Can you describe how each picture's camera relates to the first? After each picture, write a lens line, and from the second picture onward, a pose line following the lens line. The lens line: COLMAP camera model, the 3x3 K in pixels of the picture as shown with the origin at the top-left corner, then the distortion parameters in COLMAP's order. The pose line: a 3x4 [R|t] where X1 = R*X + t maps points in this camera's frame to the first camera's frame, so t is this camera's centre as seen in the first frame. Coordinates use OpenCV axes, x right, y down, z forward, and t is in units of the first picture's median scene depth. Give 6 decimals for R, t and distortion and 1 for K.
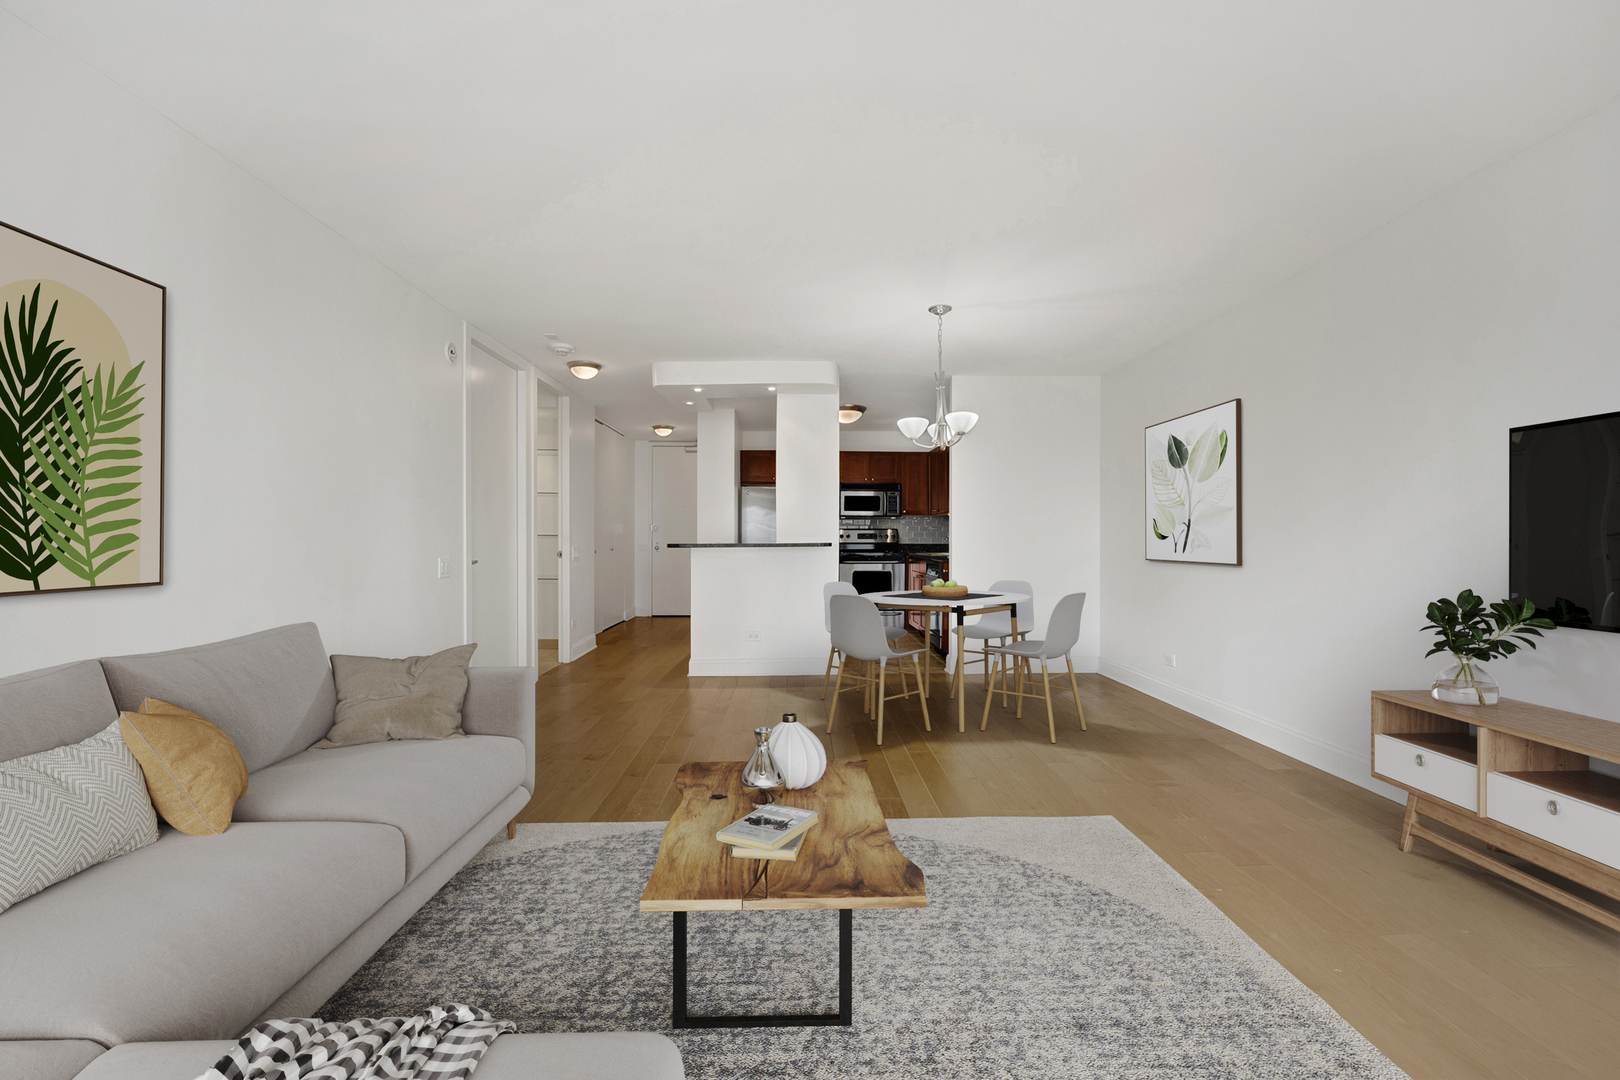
lens RADIAL K [[711.5, 0, 855.8], [0, 711.5, 550.6], [0, 0, 1]] dist [-0.012143, -0.004090]
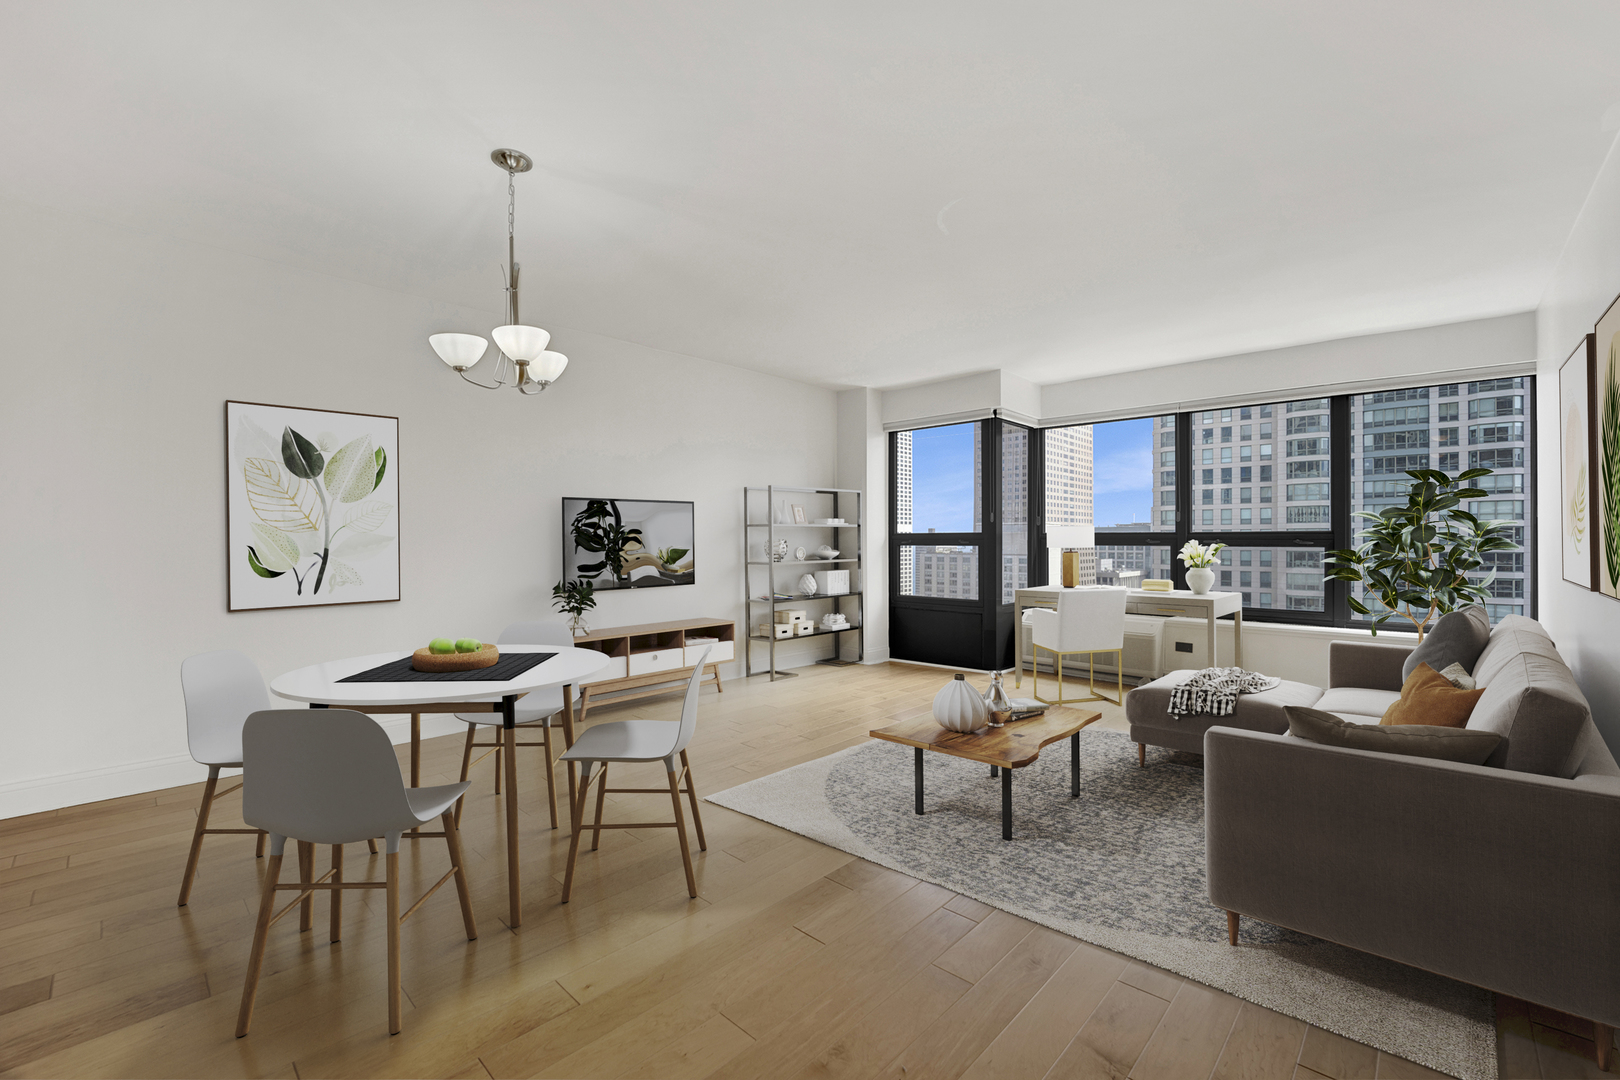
lens RADIAL K [[724.6, 0, 839.2], [0, 724.6, 542.1], [0, 0, 1]] dist [-0.005742, 0.000333]
pose [[-0.725192, 0.026750, 0.688027, -0.454426], [0.023438, 0.999625, -0.014160, -0.028098], [-0.688148, 0.005857, -0.725547, 1.183765]]
